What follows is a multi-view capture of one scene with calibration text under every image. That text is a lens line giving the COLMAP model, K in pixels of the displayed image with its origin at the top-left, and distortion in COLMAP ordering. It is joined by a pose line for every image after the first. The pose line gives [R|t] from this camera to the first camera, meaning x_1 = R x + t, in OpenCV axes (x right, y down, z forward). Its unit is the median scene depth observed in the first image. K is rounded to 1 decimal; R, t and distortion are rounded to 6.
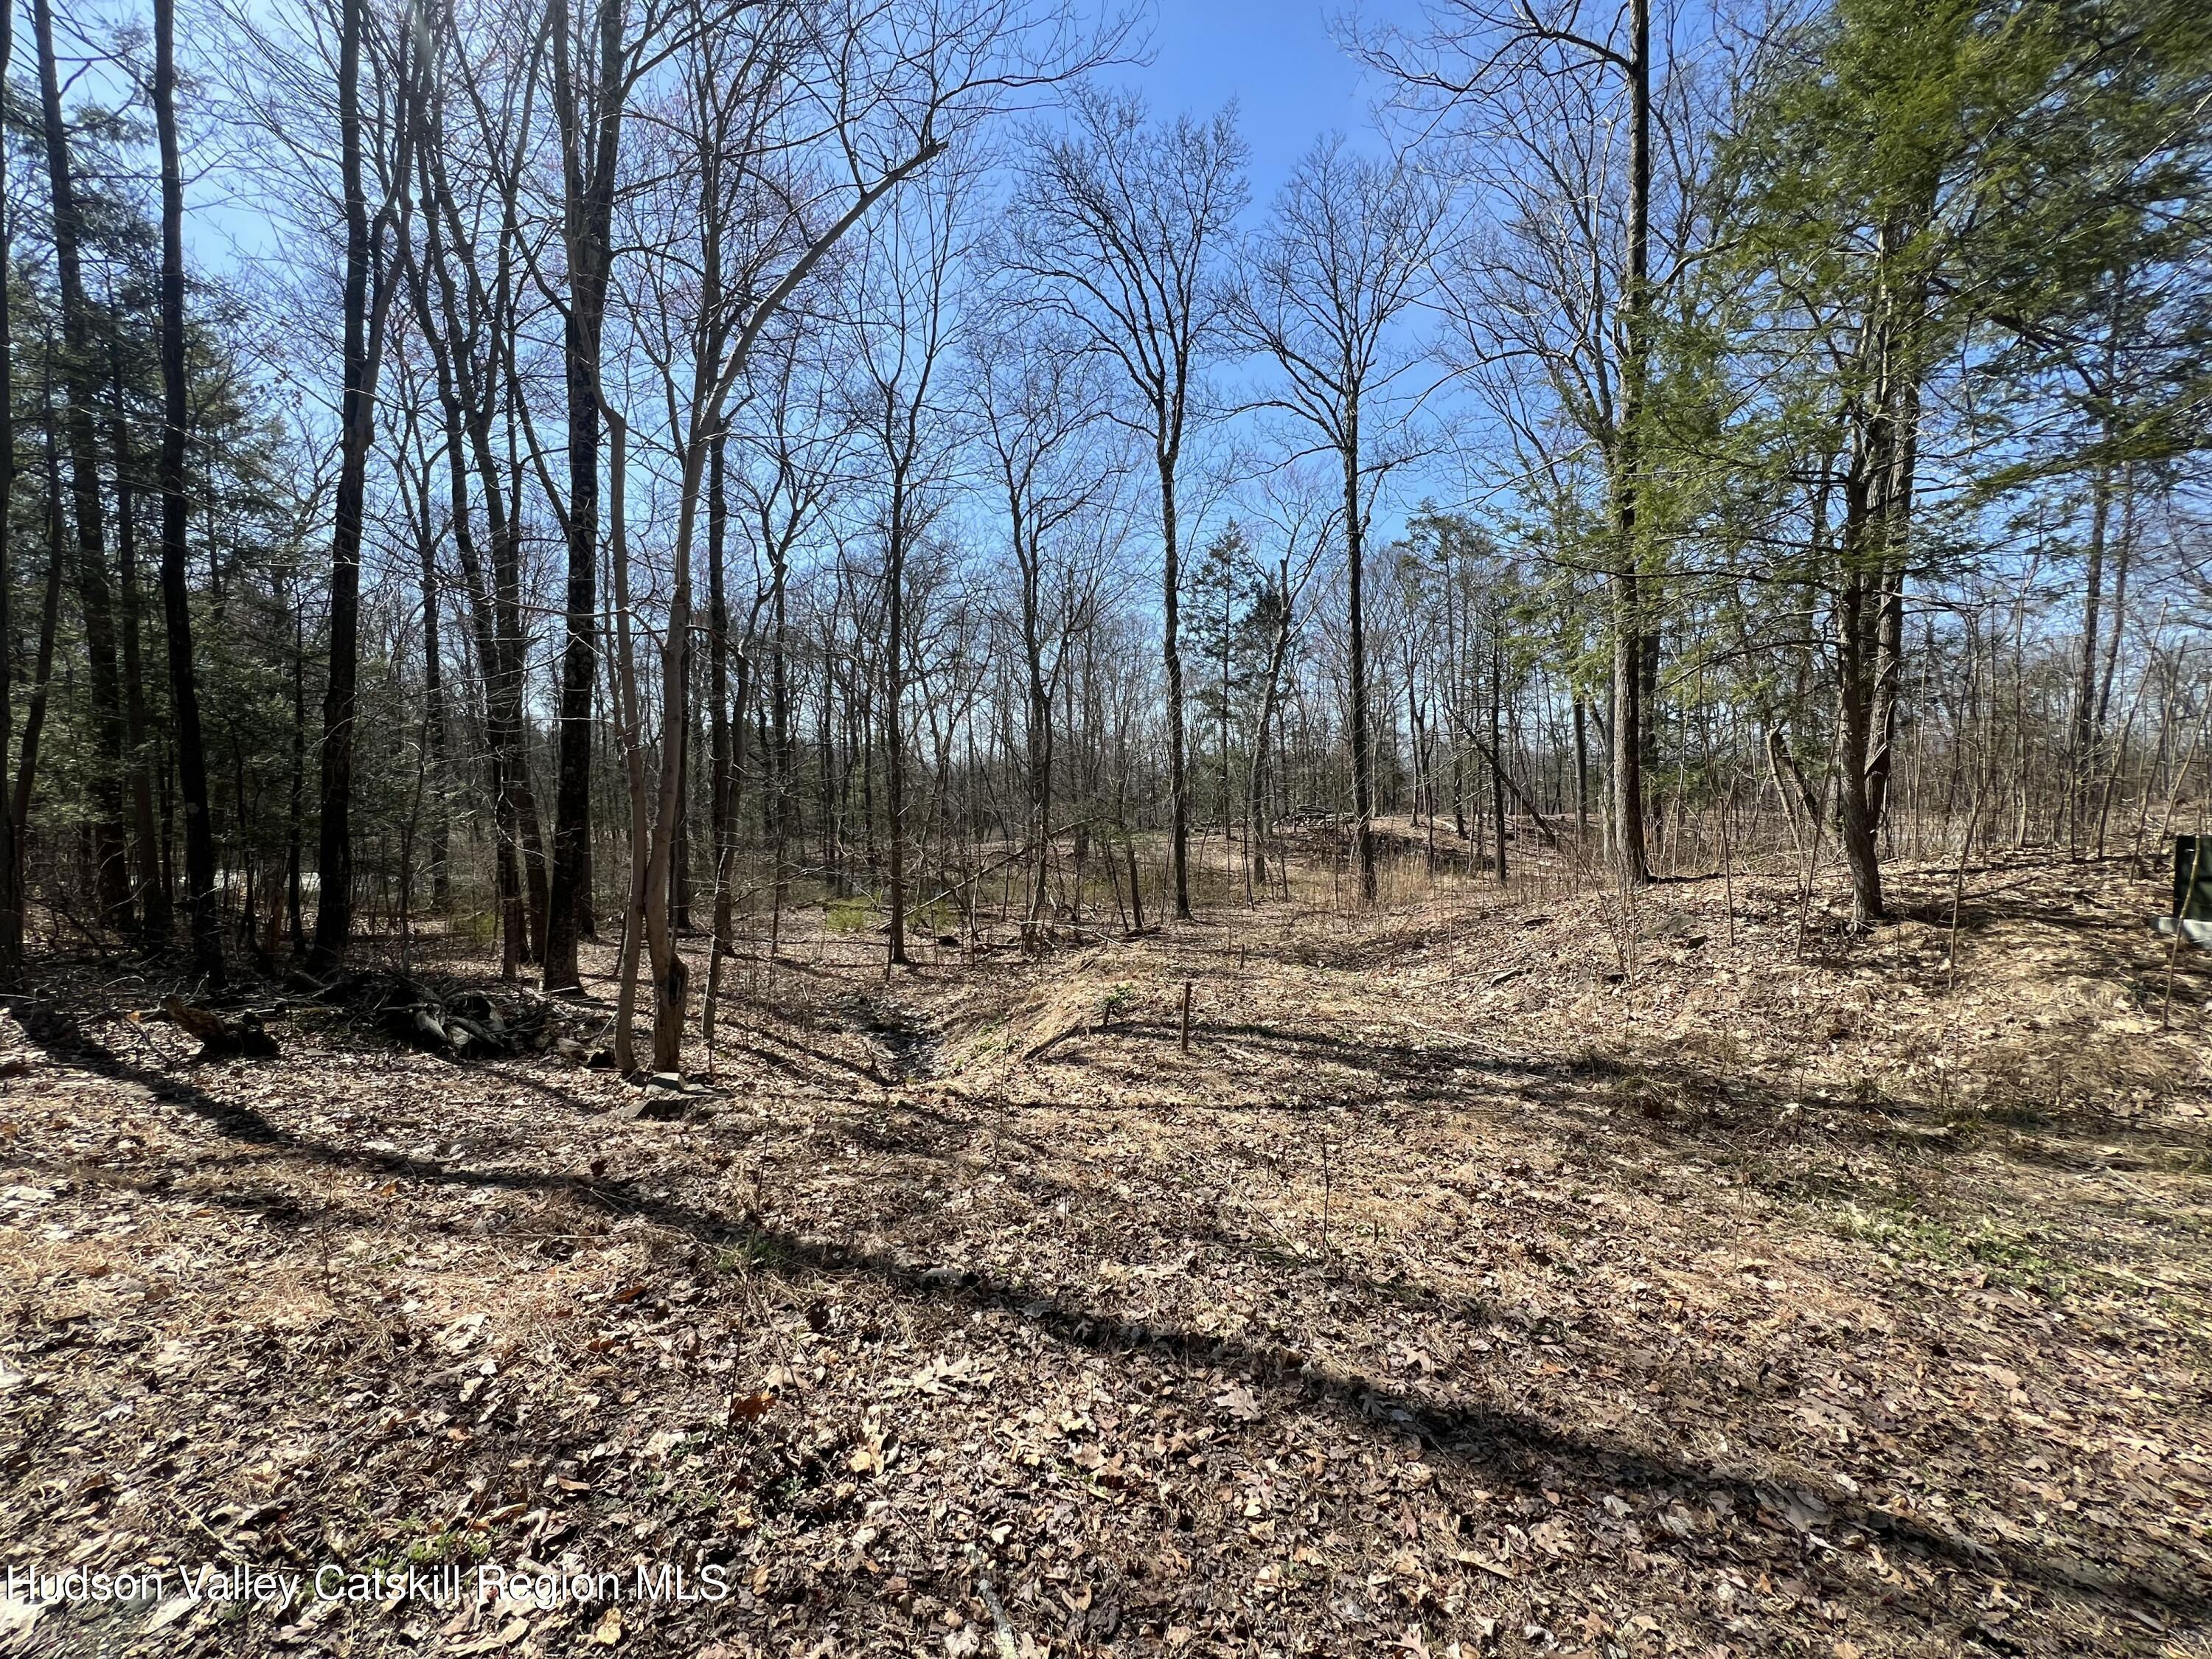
lens RADIAL K [[884.7, 0, 1106.0], [0, 884.7, 829.5], [0, 0, 1]] dist [0.000369, -0.000297]
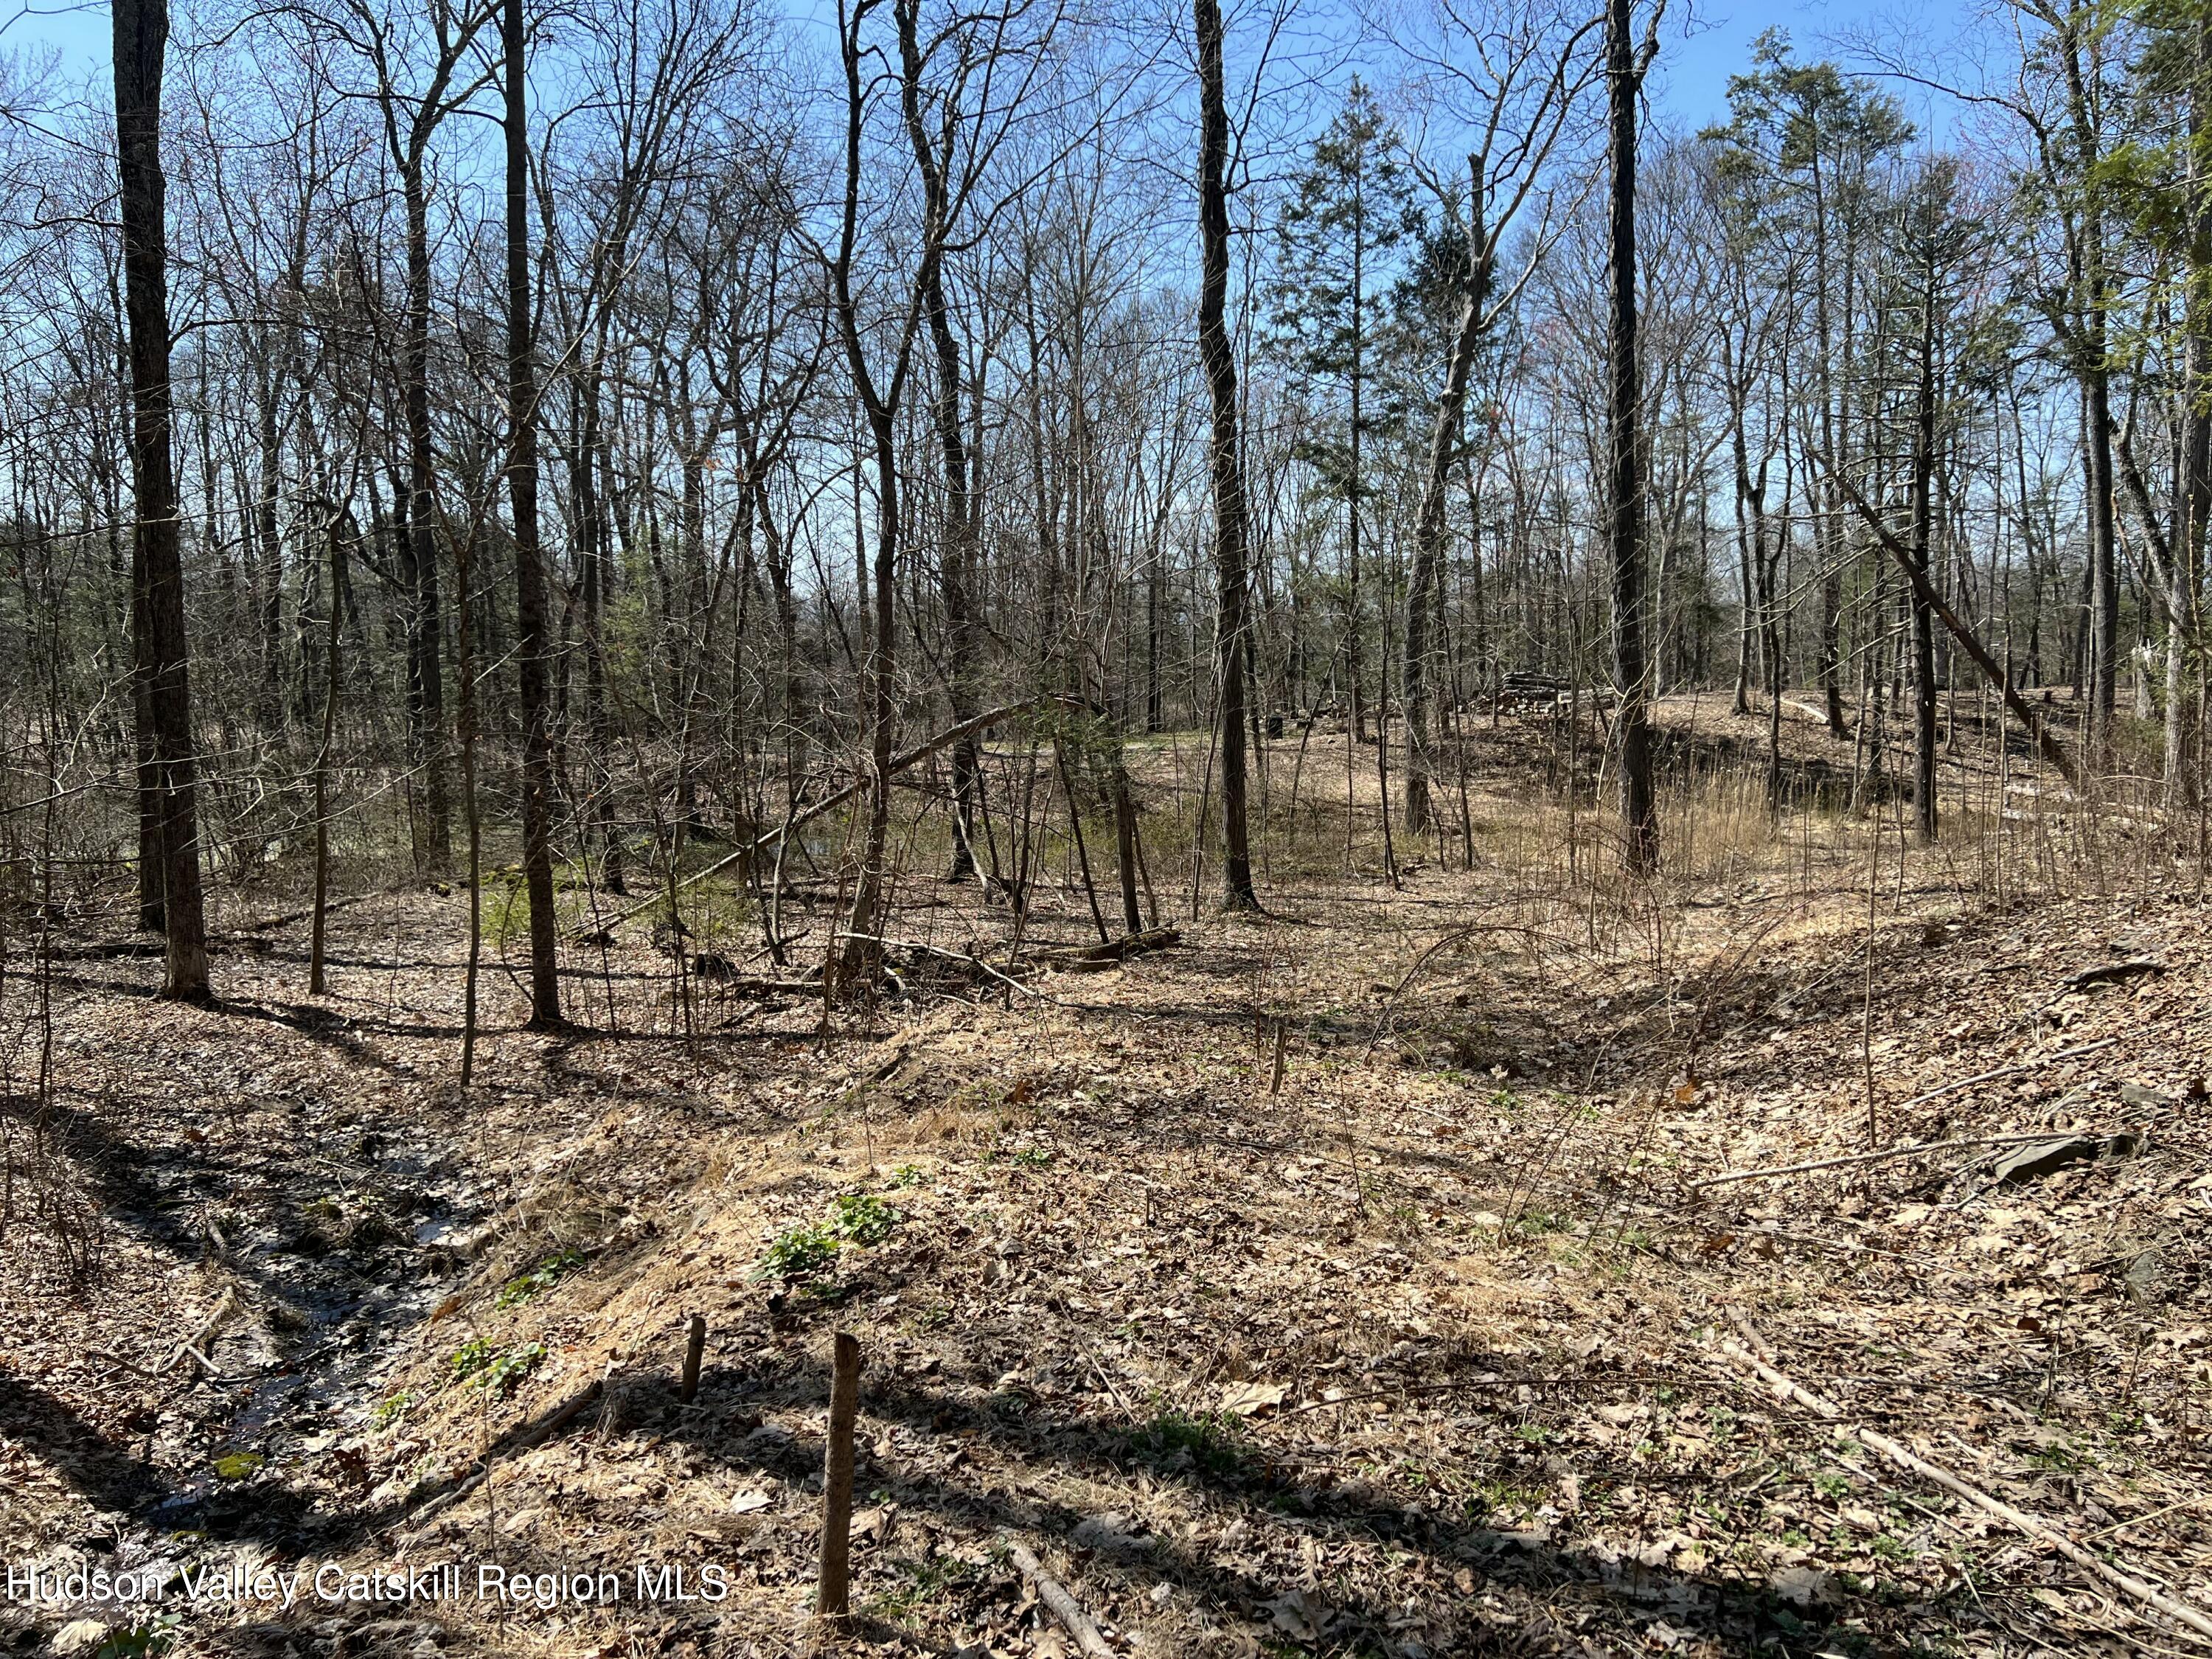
lens RADIAL K [[1472.3, 0, 1106.0], [0, 1472.3, 829.5], [0, 0, 1]] dist [-0.022338, -0.002276]
pose [[0.997841, 0.000767, -0.065677, 0.160171], [0.003835, 0.997546, 0.069908, 0.007759], [0.065569, -0.070009, 0.995389, 0.510397]]
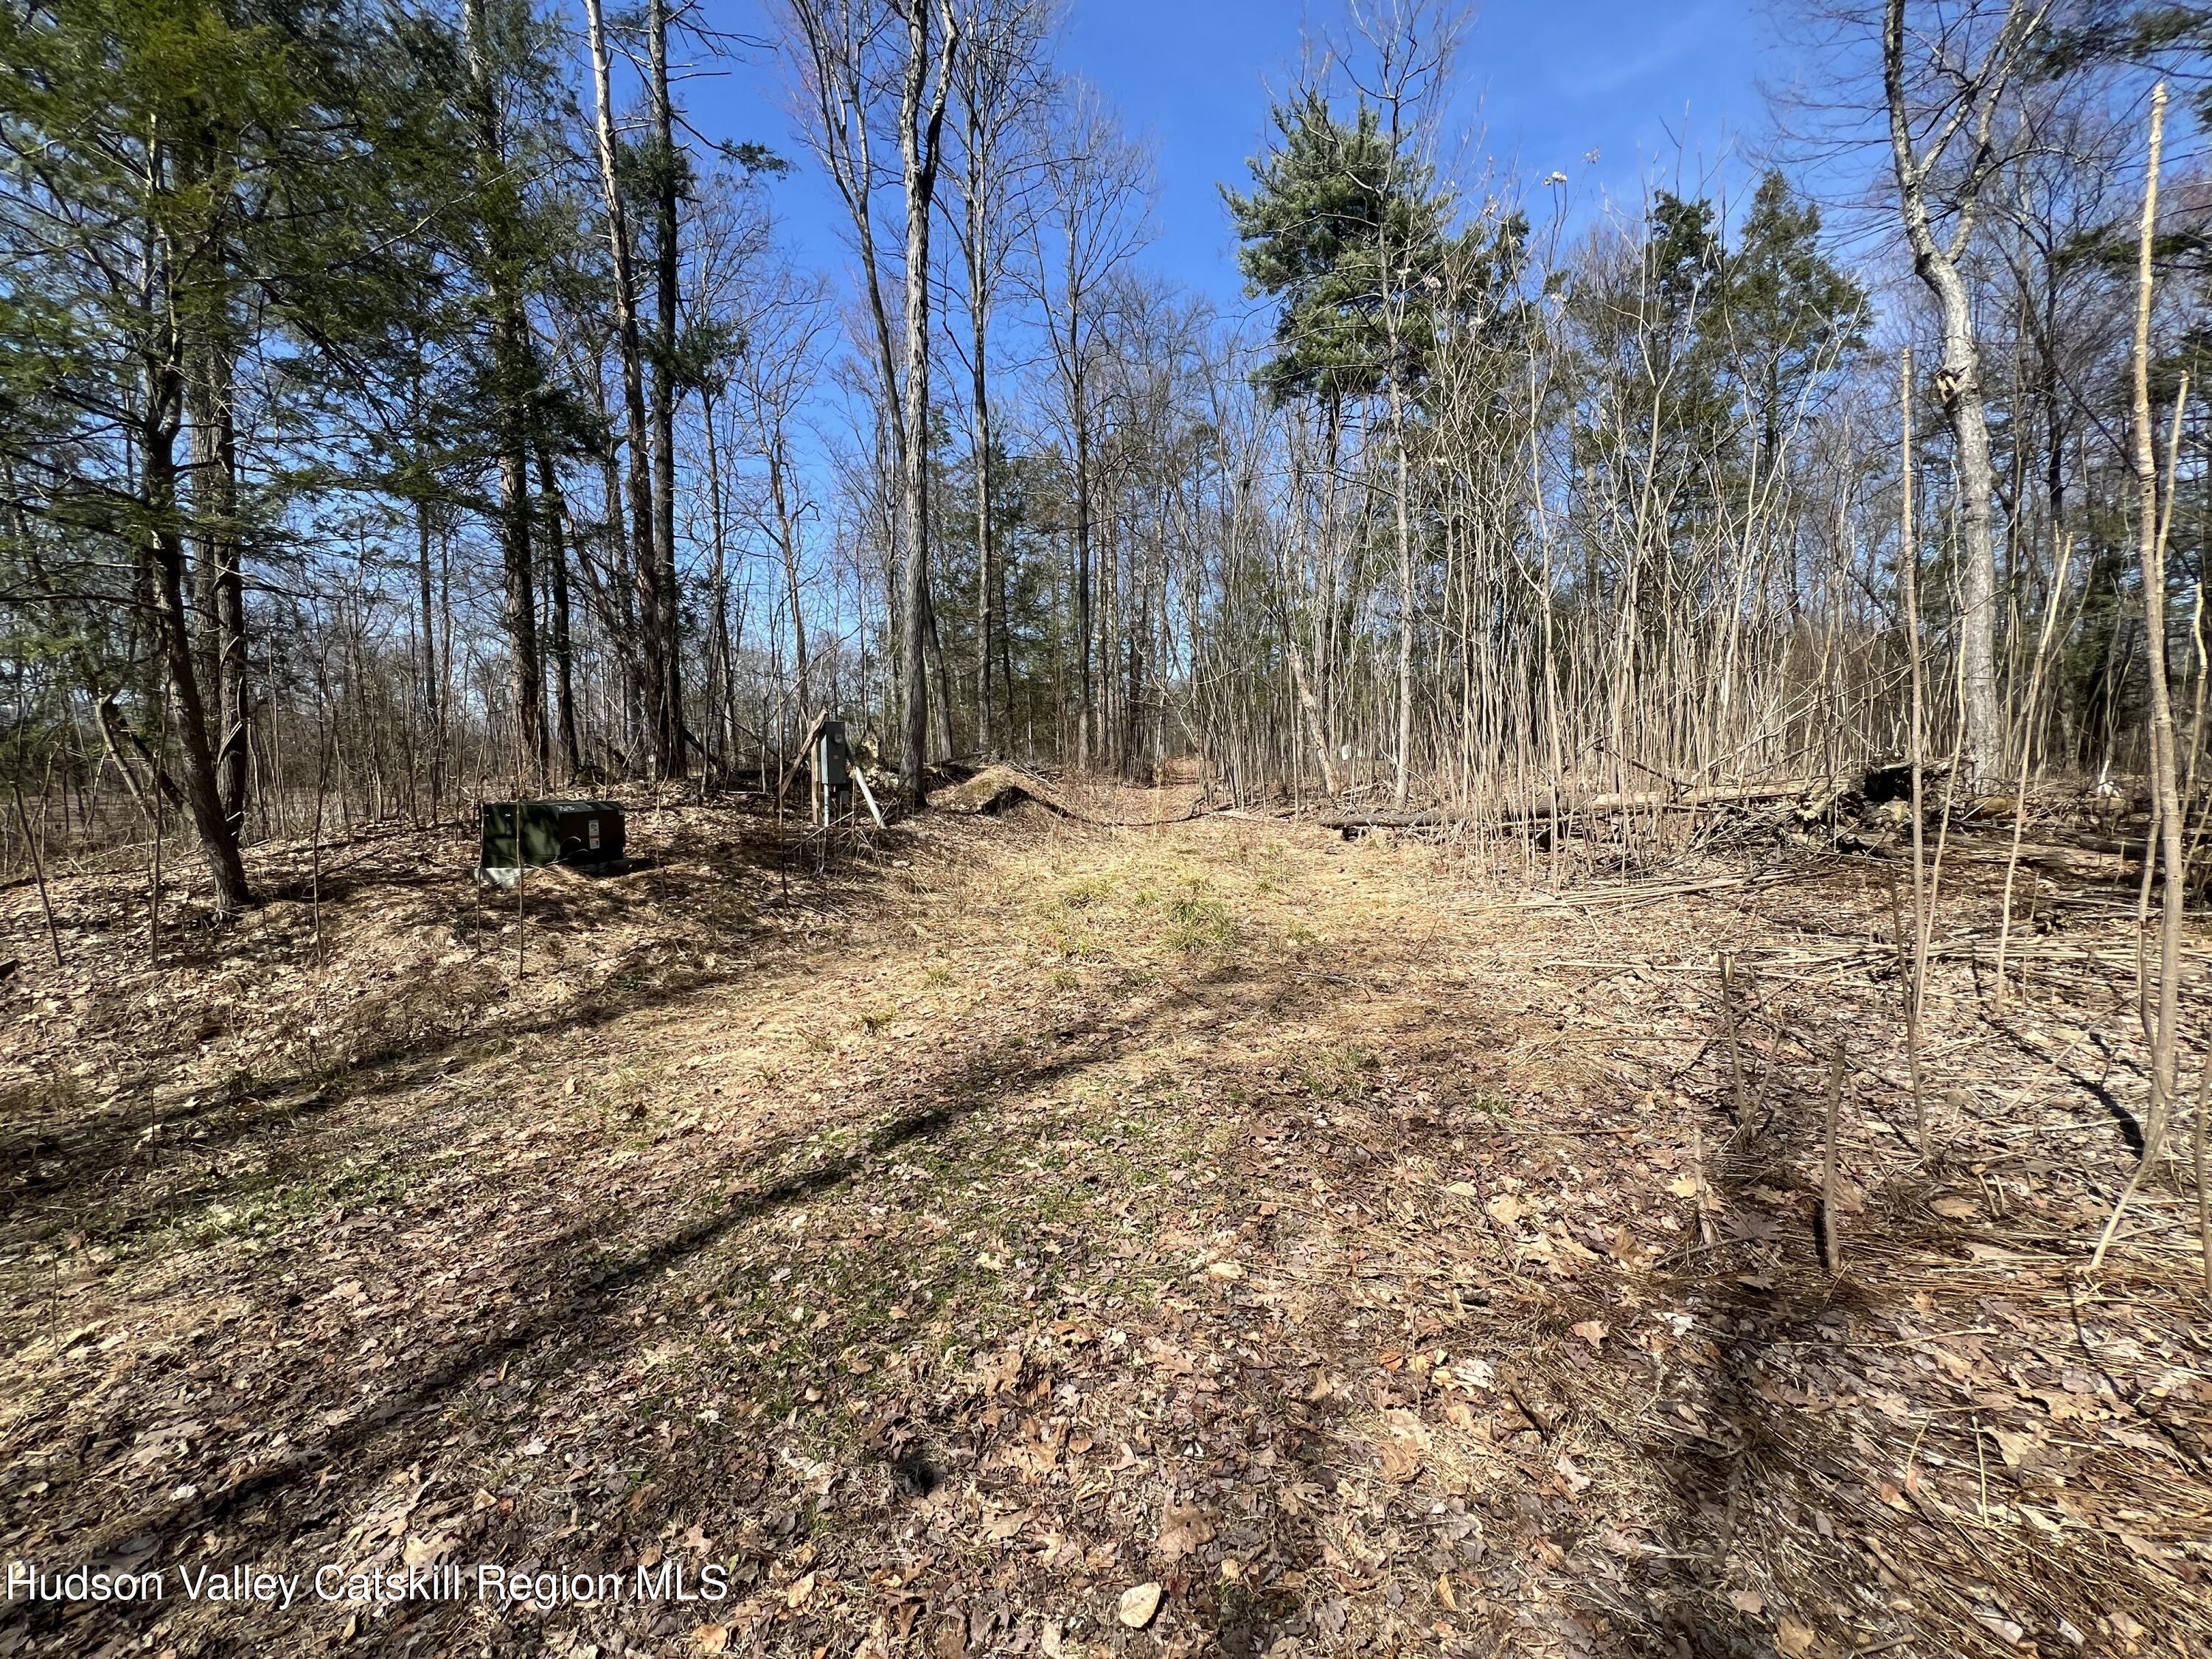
lens RADIAL K [[884.7, 0, 1106.0], [0, 884.7, 829.5], [0, 0, 1]] dist [0.000369, -0.000297]
pose [[0.093668, -0.072976, 0.992925, 0.006780], [0.049514, 0.996417, 0.068562, 0.000109], [-0.994371, 0.042741, 0.096946, -0.032563]]
